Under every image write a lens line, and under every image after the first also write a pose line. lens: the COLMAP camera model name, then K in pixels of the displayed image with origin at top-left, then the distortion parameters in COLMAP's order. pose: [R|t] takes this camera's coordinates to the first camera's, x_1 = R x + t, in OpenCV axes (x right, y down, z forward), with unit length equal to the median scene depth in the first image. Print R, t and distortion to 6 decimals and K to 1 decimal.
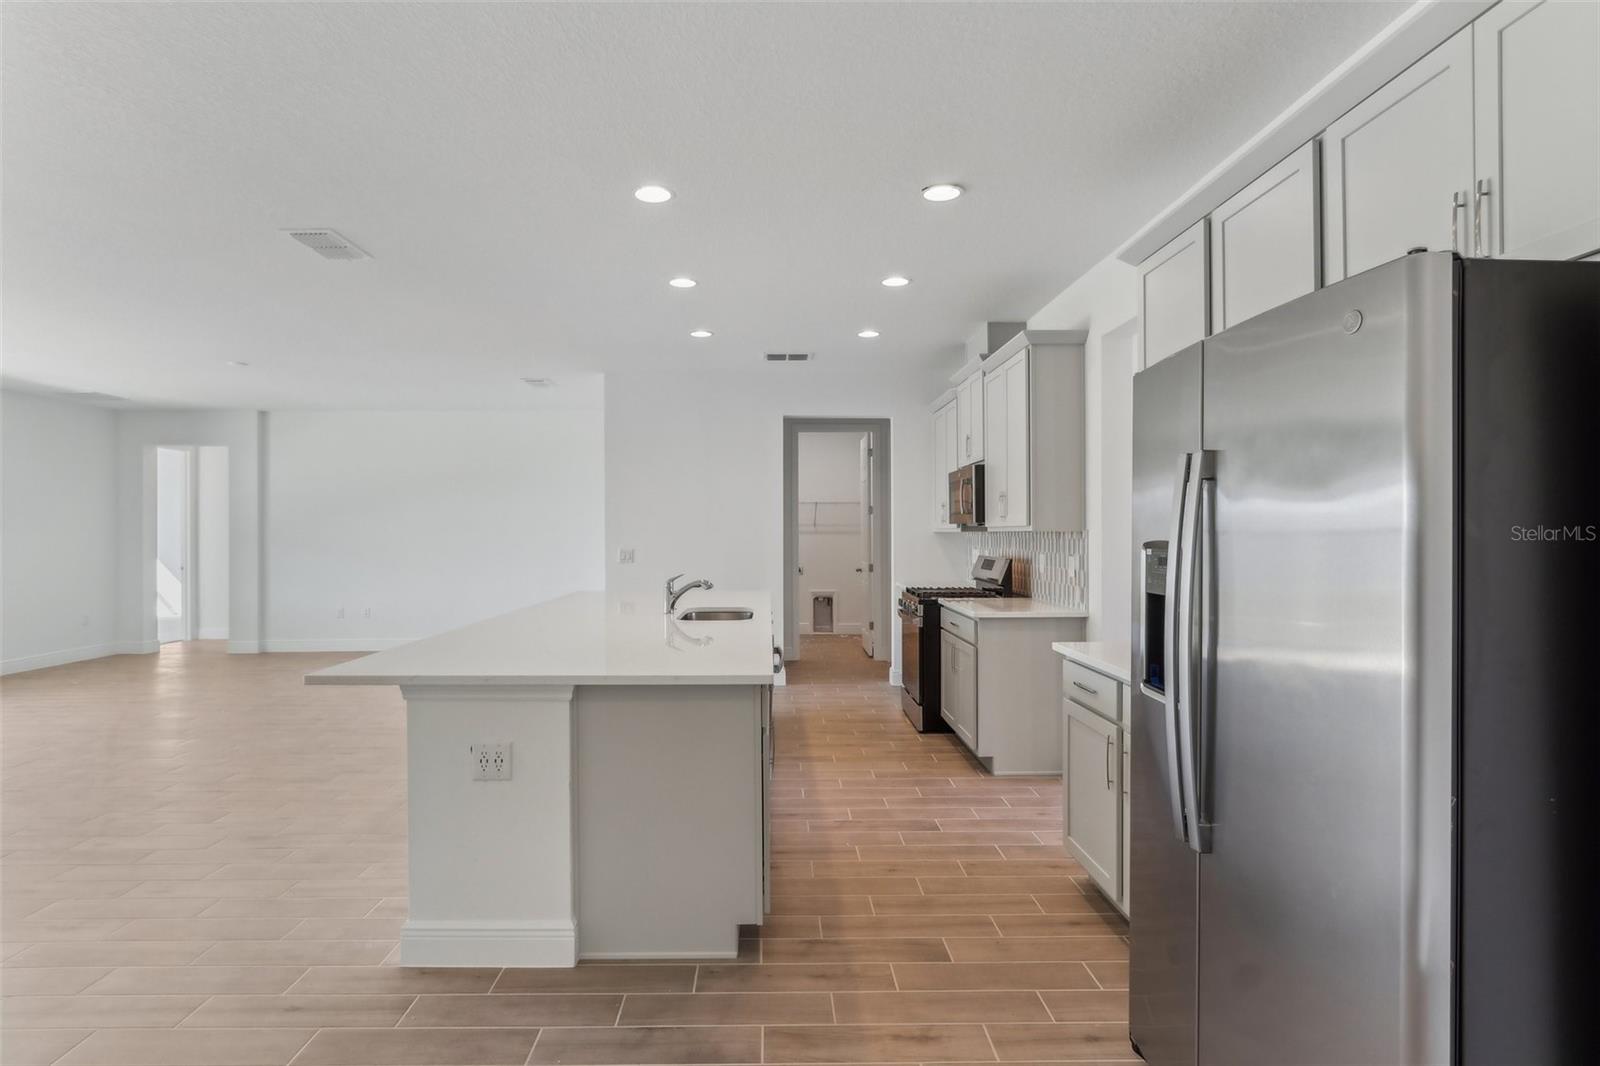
lens RADIAL K [[795.6, 0, 776.6], [0, 795.6, 528.8], [0, 0, 1]] dist [-0.001762, -0.000332]
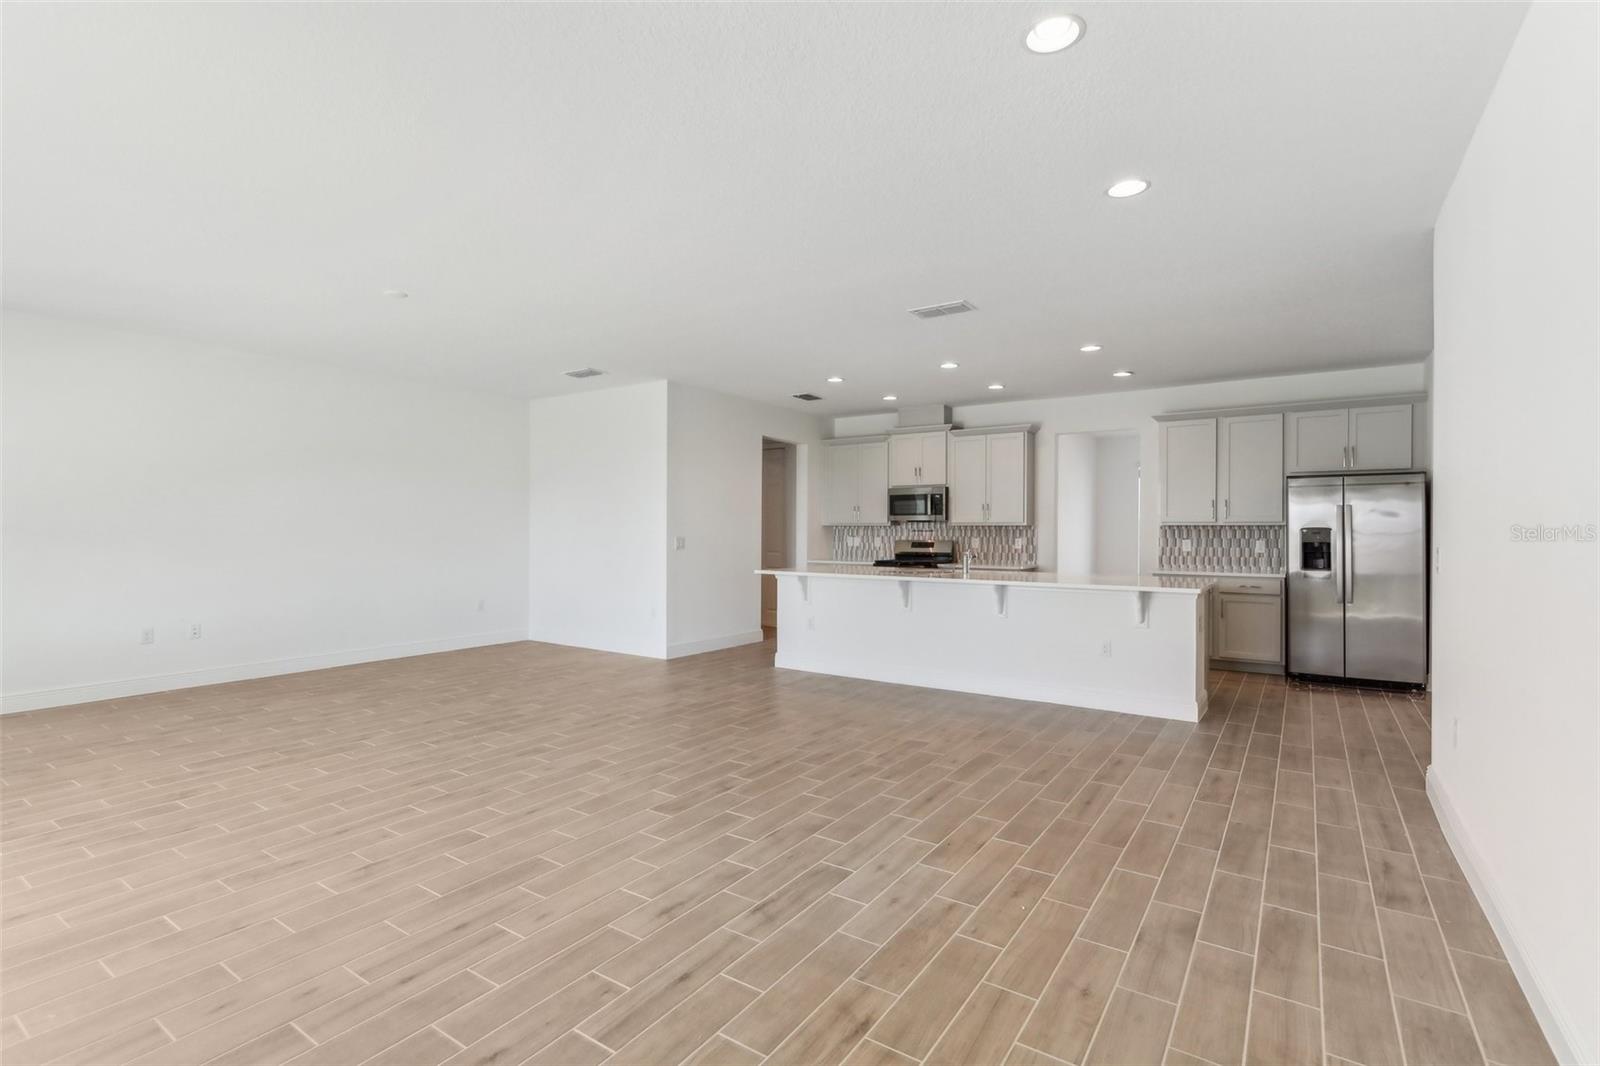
lens RADIAL K [[751.7, 0, 769.3], [0, 751.7, 527.7], [0, 0, 1]] dist [-0.000818, 0.000778]
pose [[0.583370, 0.005858, 0.812185, -0.754302], [-0.008984, 0.999959, -0.000760, 0.008029], [-0.812157, -0.006853, 0.583399, 0.205459]]
